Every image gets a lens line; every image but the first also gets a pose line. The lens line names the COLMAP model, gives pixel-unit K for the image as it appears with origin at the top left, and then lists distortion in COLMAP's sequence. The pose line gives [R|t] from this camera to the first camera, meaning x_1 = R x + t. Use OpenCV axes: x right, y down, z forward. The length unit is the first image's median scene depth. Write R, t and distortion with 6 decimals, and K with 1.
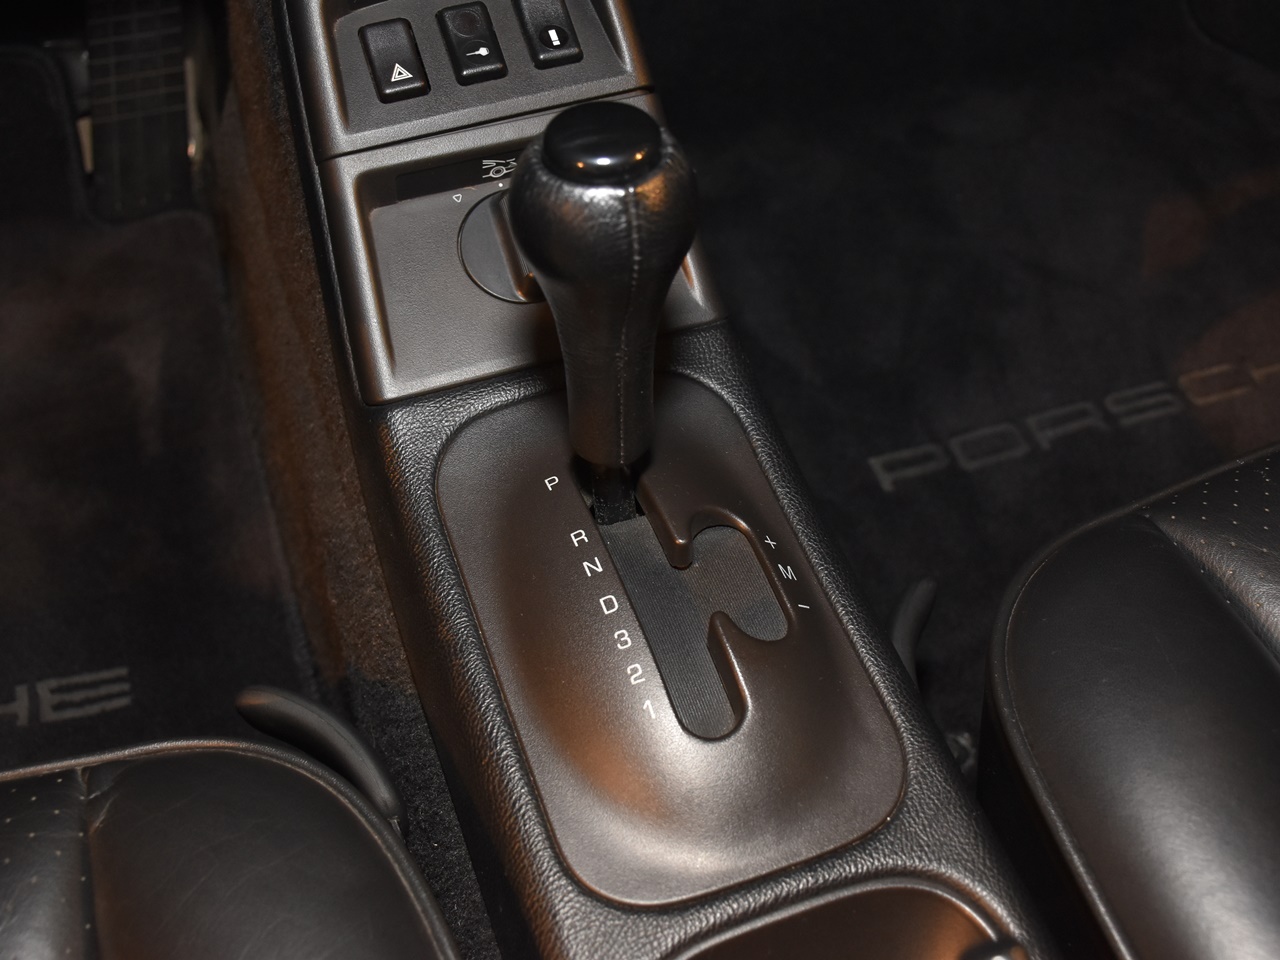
lens RADIAL K [[1129.6, 0, 640.0], [0, 1129.6, 480.0], [0, 0, 1]] dist [-0.009062, 0.004527]
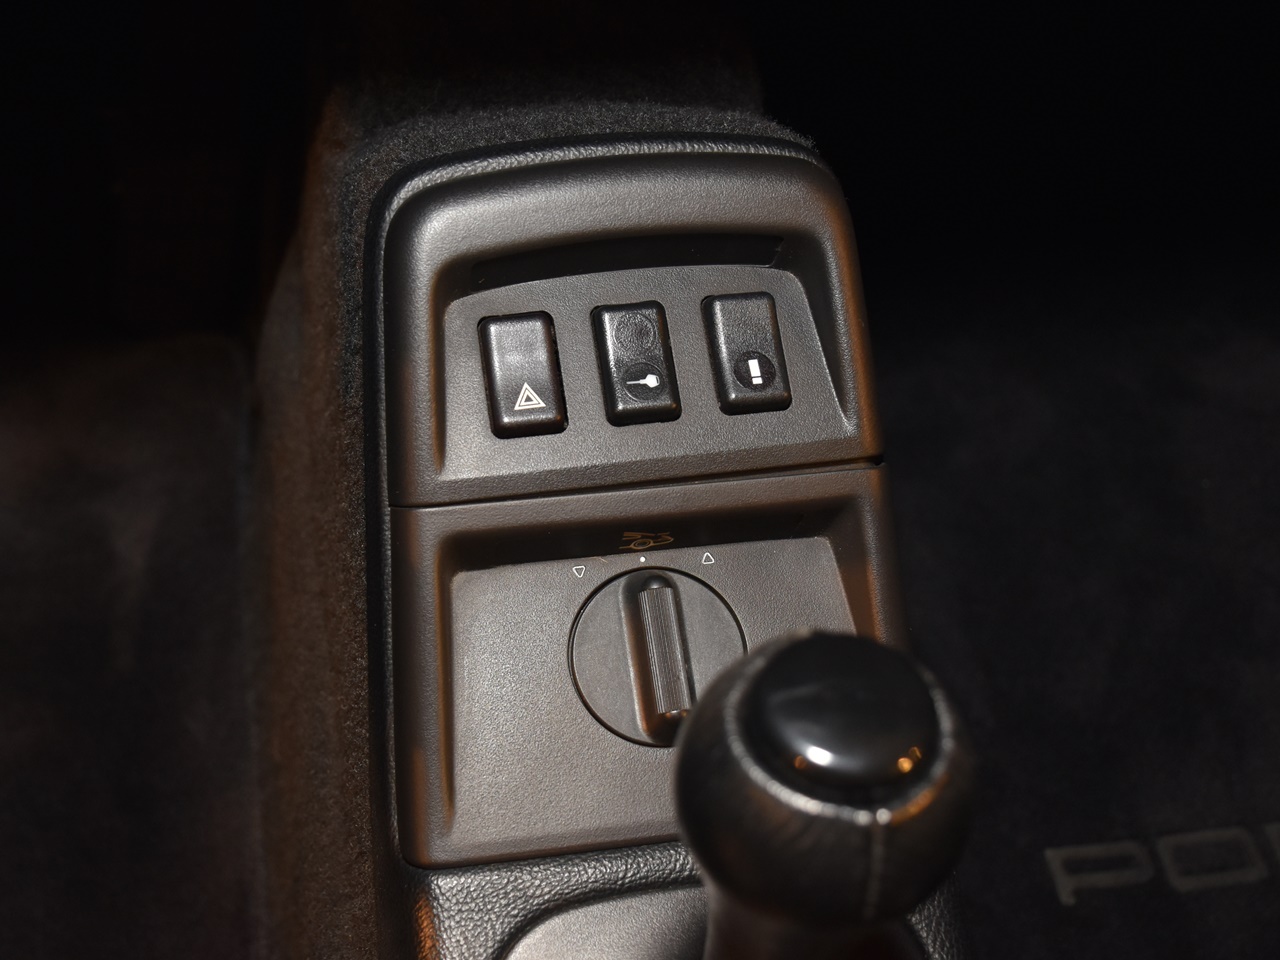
lens RADIAL K [[1241.2, 0, 602.1], [0, 1241.2, 479.6], [0, 0, 1]] dist [-0.003720, 0.032154]
pose [[0.985165, 0.161698, -0.057469, -0.112653], [-0.161705, 0.986829, 0.004573, -0.311883], [0.057451, 0.004788, 0.998337, 0.235142]]
